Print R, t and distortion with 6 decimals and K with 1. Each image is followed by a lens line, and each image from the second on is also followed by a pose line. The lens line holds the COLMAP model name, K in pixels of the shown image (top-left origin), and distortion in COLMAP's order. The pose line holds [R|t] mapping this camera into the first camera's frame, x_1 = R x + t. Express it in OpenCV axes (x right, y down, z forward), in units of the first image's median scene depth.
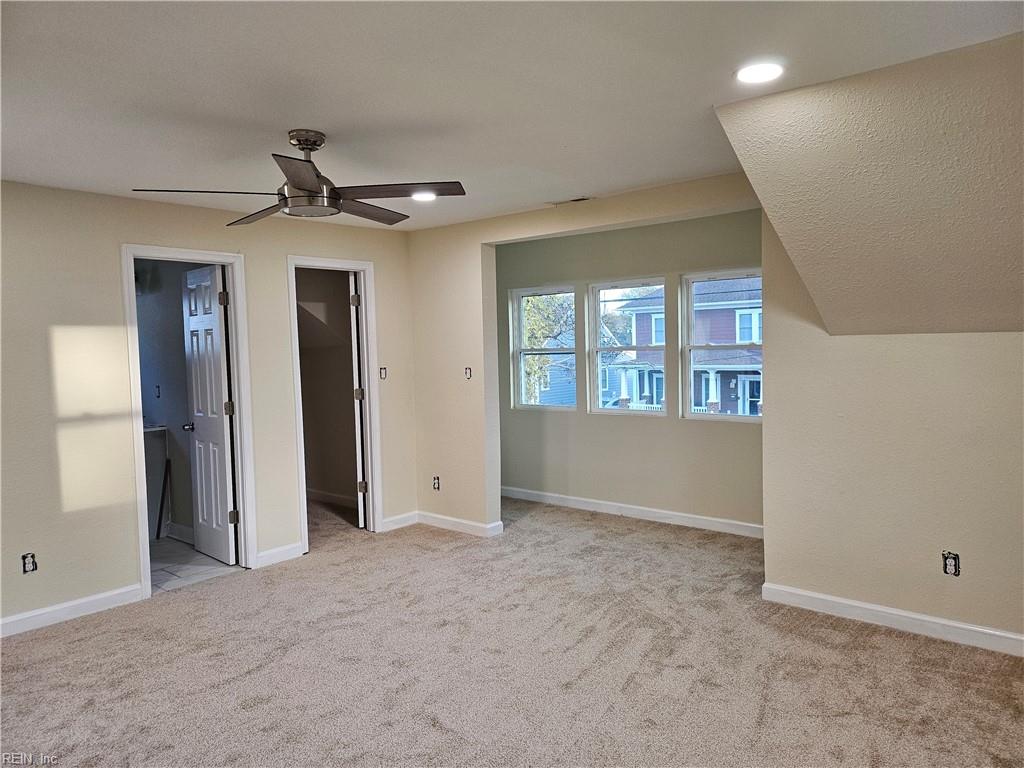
lens RADIAL K [[705.8, 0, 518.8], [0, 705.8, 382.0], [0, 0, 1]] dist [0.060031, -0.075870]
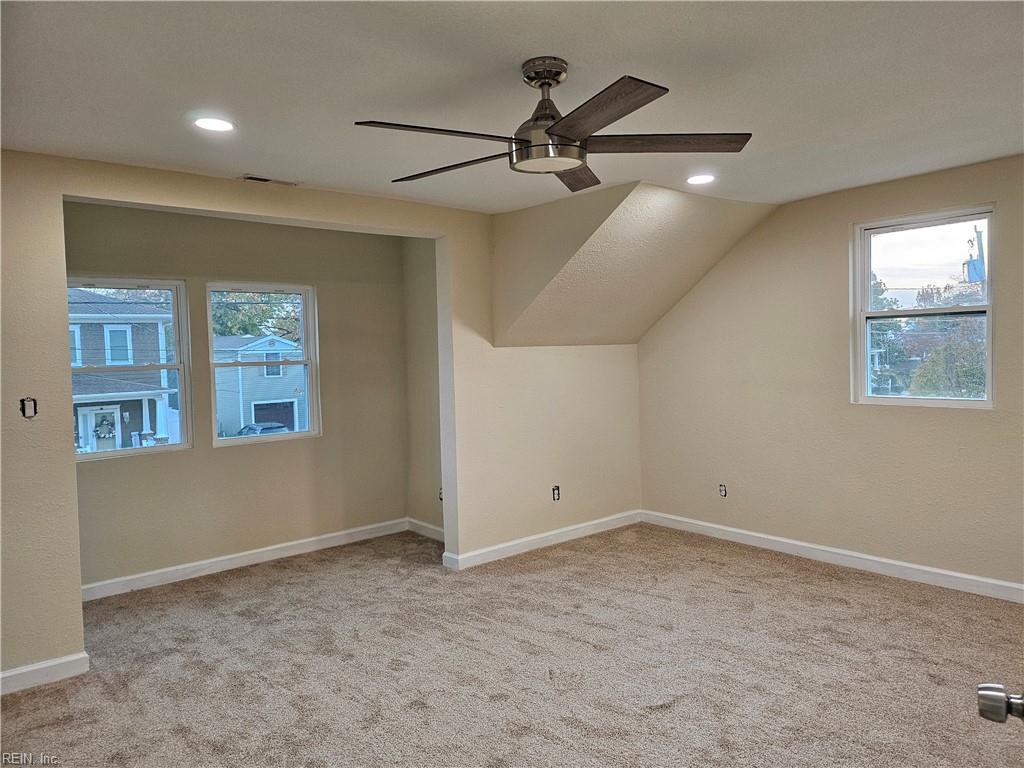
lens RADIAL K [[705.8, 0, 518.8], [0, 705.8, 382.0], [0, 0, 1]] dist [0.060031, -0.075870]
pose [[0.163585, -0.024581, 0.986223, -0.561321], [0.081907, 0.996576, 0.011253, -0.007403], [-0.983123, 0.078938, 0.165038, 0.486471]]
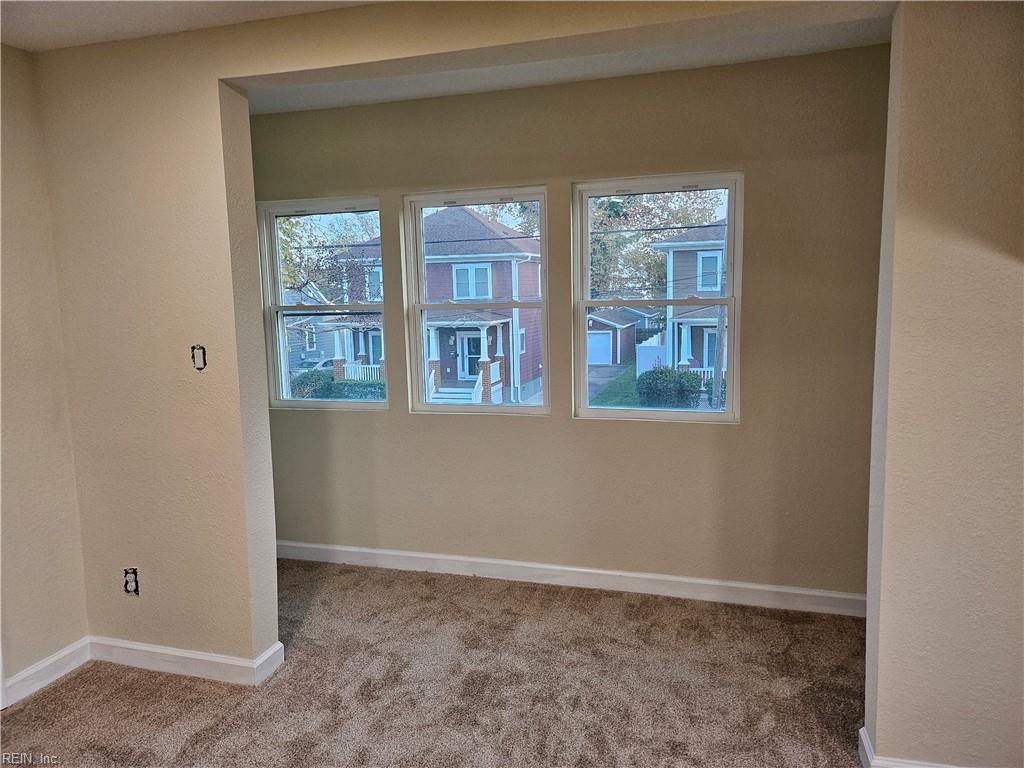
lens RADIAL K [[712.7, 0, 512.2], [0, 712.7, 372.8], [0, 0, 1]] dist [0.077245, -0.075621]
pose [[0.918919, -0.041356, 0.392271, -0.066256], [0.022519, 0.998367, 0.052502, -0.022218], [-0.393802, -0.039412, 0.918350, 0.446924]]
